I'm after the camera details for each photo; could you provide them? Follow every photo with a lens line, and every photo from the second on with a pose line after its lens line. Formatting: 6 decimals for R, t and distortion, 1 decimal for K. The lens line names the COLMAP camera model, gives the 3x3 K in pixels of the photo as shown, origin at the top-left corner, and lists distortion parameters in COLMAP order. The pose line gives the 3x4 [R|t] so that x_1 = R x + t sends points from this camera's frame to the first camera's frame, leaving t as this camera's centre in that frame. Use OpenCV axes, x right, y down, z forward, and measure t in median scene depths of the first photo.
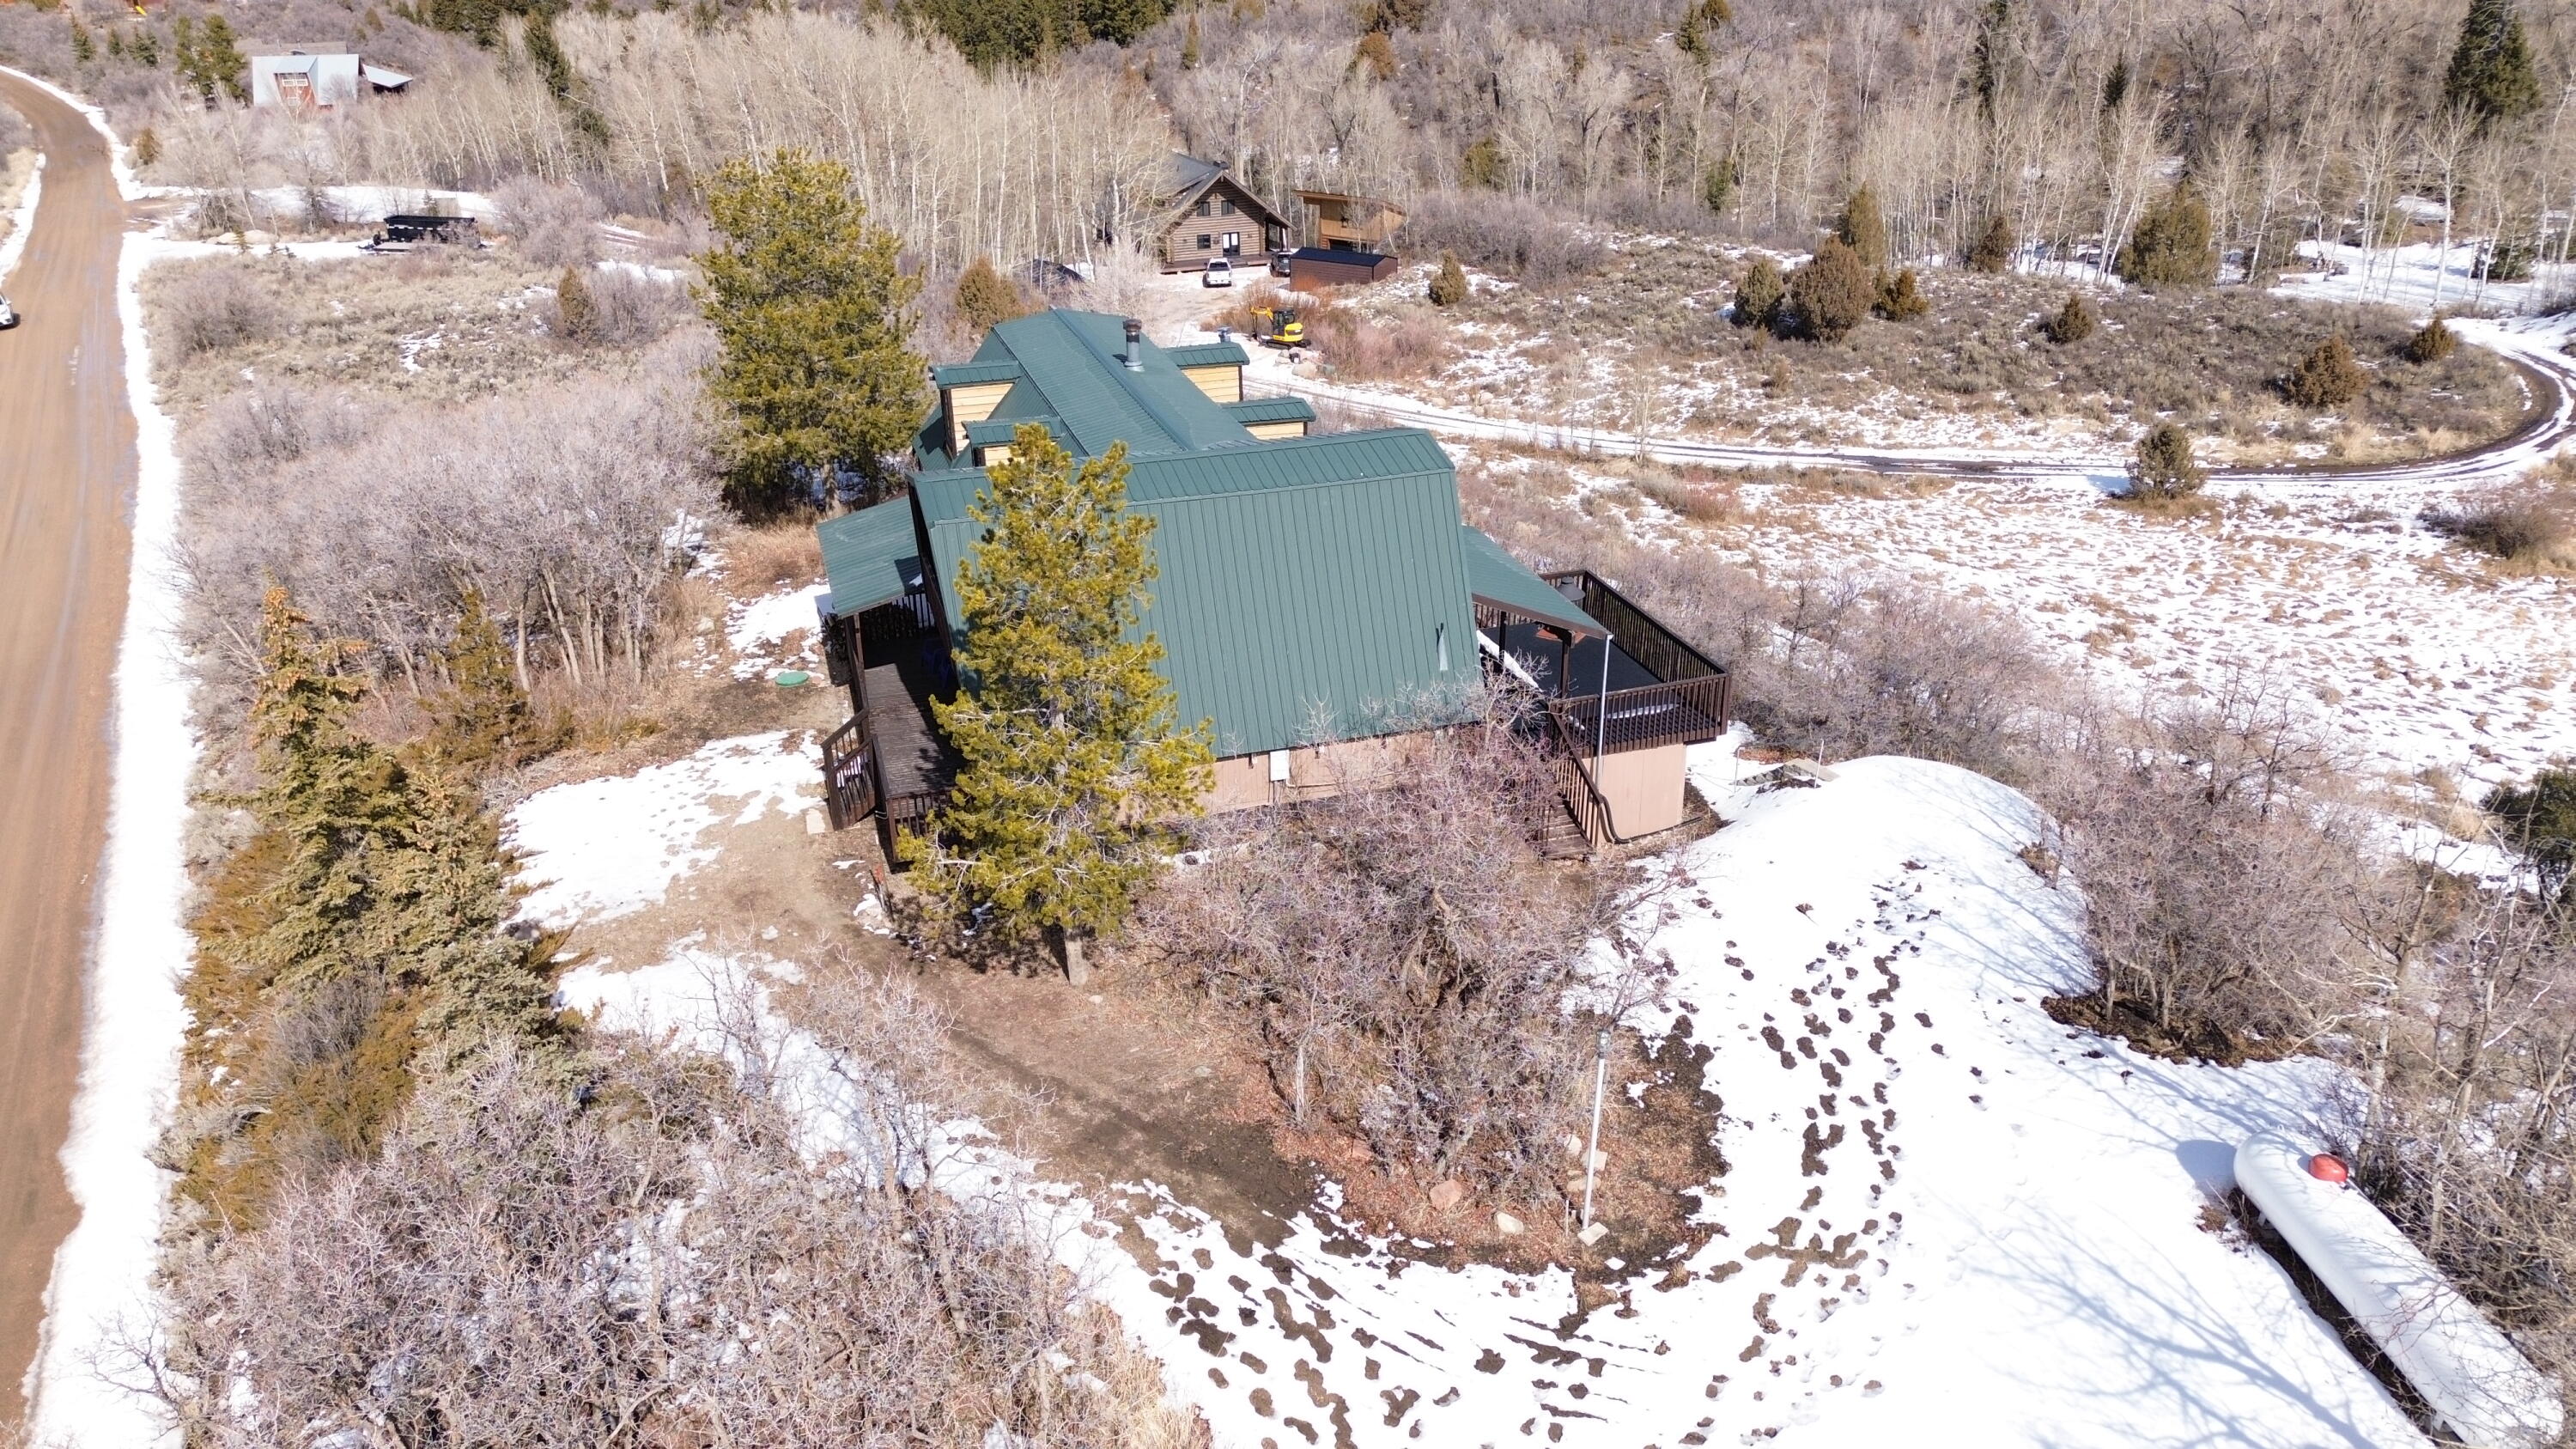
lens RADIAL K [[1808.3, 0, 1283.2], [0, 1808.3, 743.0], [0, 0, 1]] dist [0.076424, -0.072521]
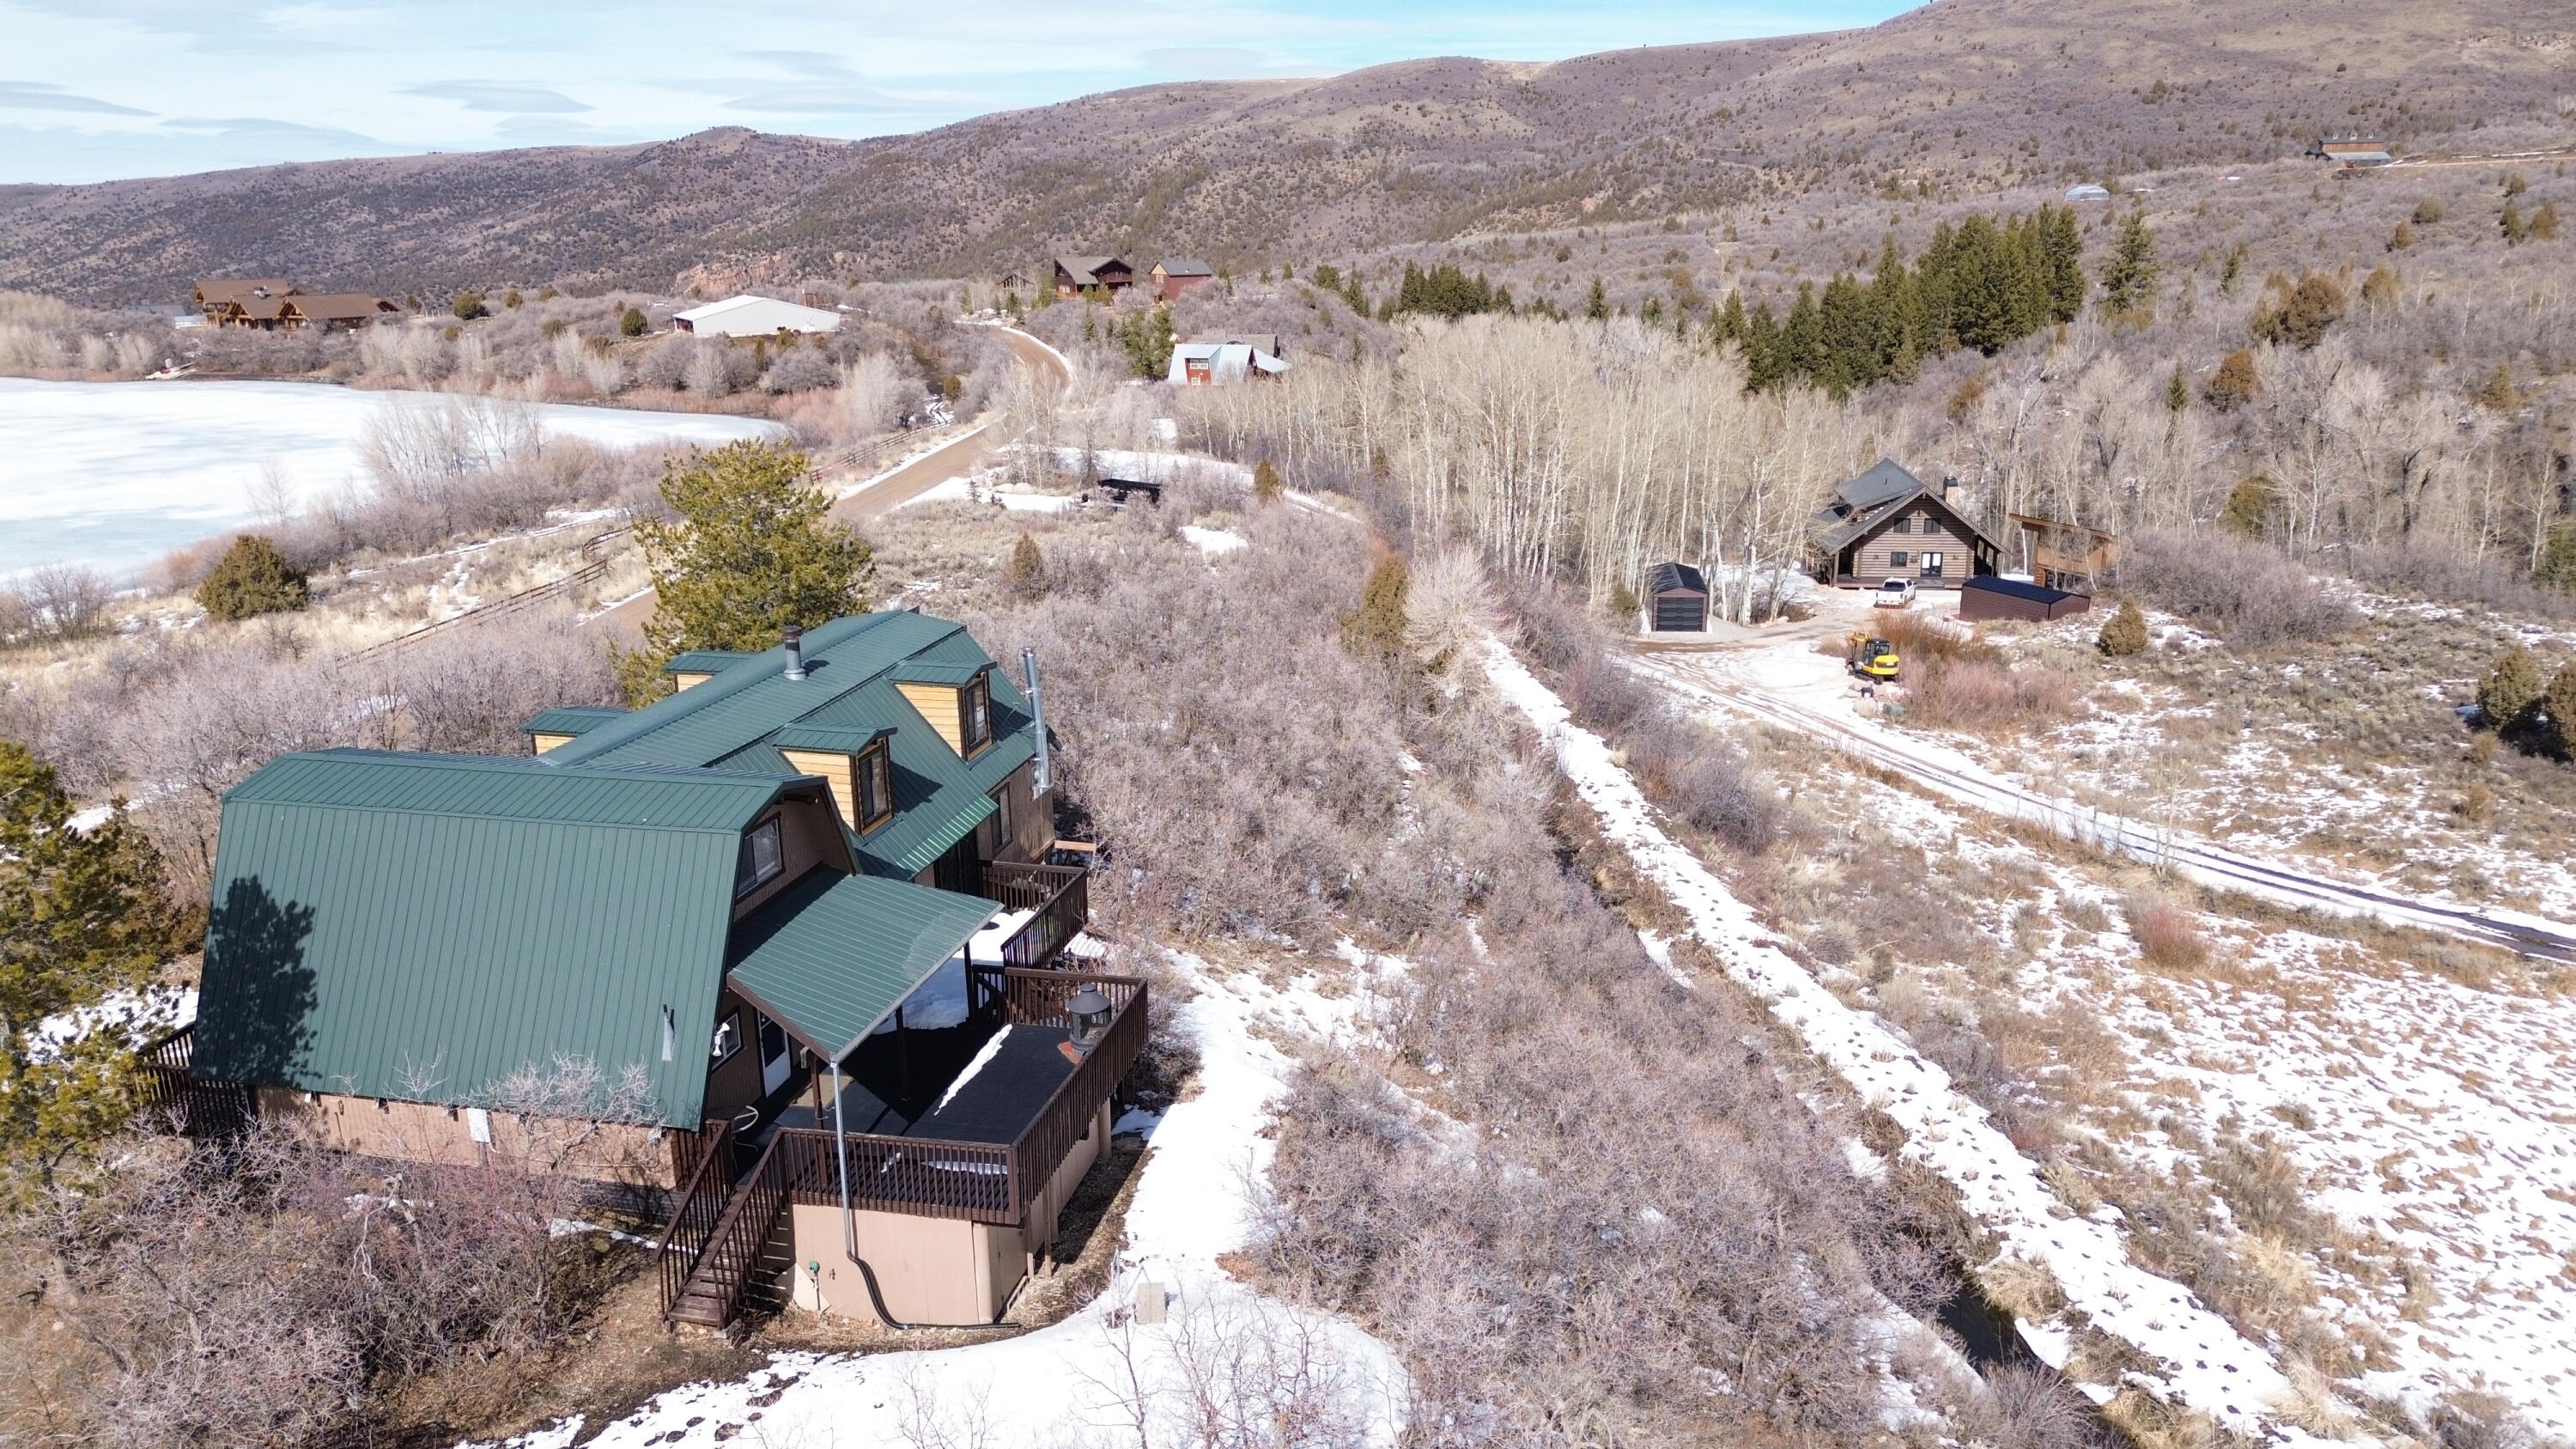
lens RADIAL K [[1808.3, 0, 1294.8], [0, 1808.3, 711.8], [0, 0, 1]] dist [0.076424, -0.072521]
pose [[0.864937, 0.130472, -0.484625, 0.916837], [-0.207358, 0.972248, -0.108333, -0.220885], [0.457042, 0.194192, 0.867988, 0.425226]]
